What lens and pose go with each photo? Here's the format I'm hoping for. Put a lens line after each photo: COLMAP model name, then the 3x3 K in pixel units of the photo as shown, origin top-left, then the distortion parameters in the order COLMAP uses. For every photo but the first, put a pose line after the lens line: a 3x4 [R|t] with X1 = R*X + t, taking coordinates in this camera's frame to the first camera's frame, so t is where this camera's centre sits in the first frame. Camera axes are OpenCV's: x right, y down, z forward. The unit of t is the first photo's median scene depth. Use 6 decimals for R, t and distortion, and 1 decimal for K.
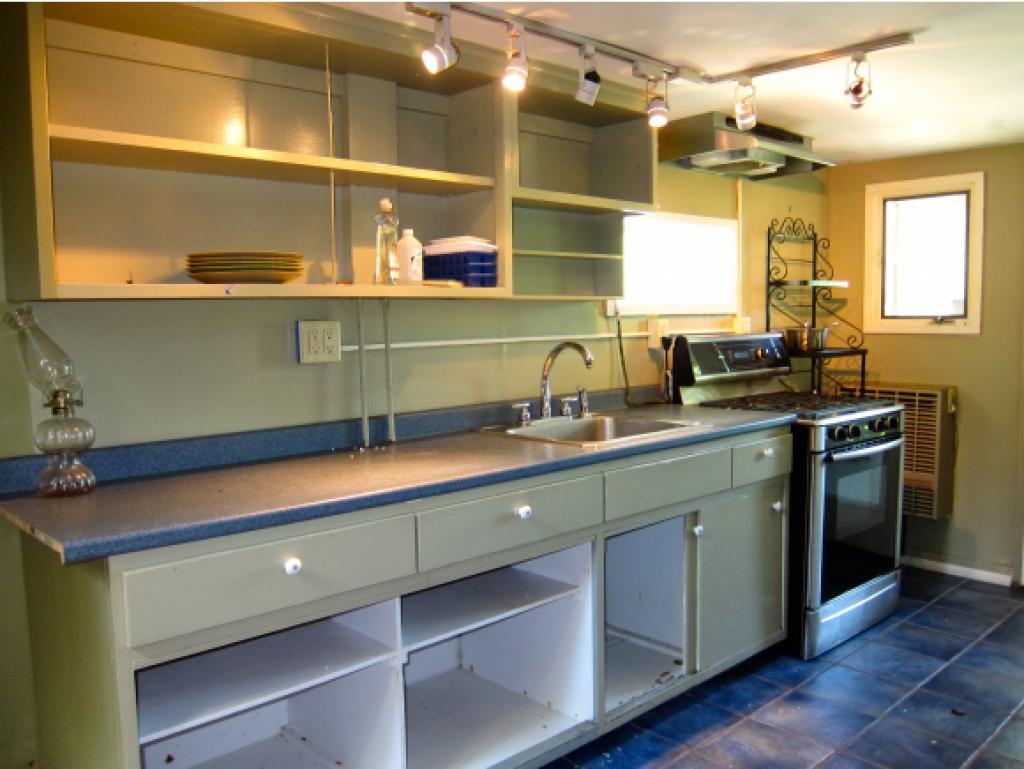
lens RADIAL K [[848.7, 0, 512.0], [0, 848.7, 384.5], [0, 0, 1]] dist [-0.067420, 0.008868]
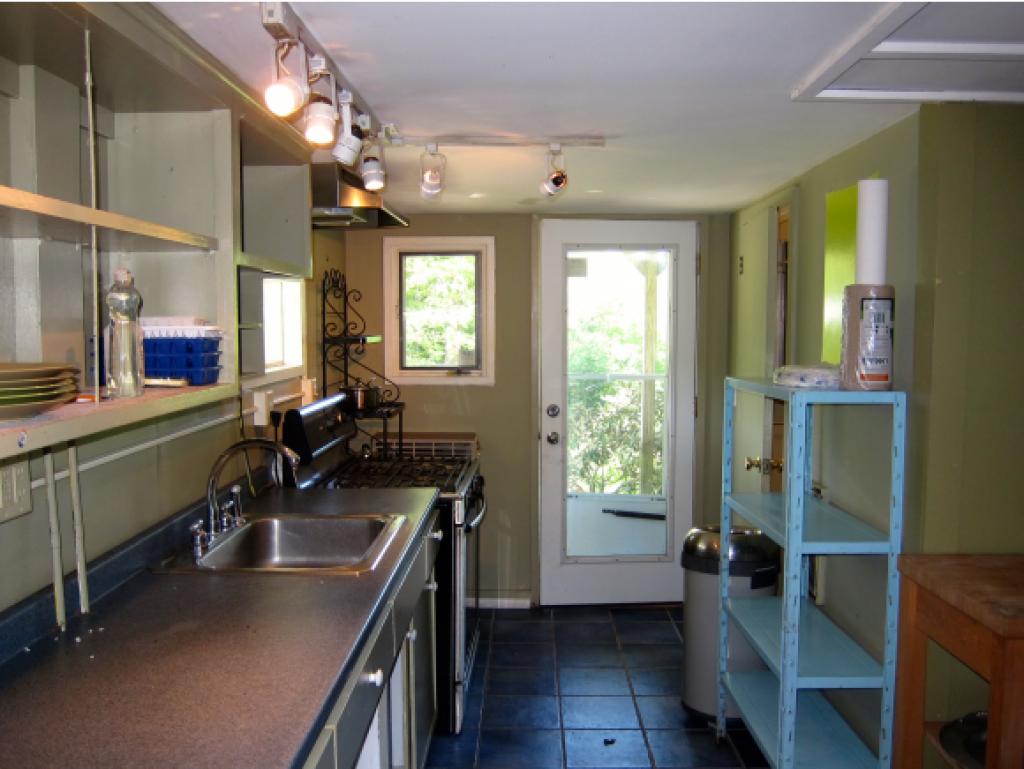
lens RADIAL K [[882.8, 0, 512.0], [0, 882.8, 384.5], [0, 0, 1]] dist [-0.063846, 0.013864]
pose [[0.693298, -0.040445, 0.719515, -0.256271], [0.048618, 0.998774, 0.009296, -0.070165], [-0.719009, 0.028536, 0.694414, 0.176097]]
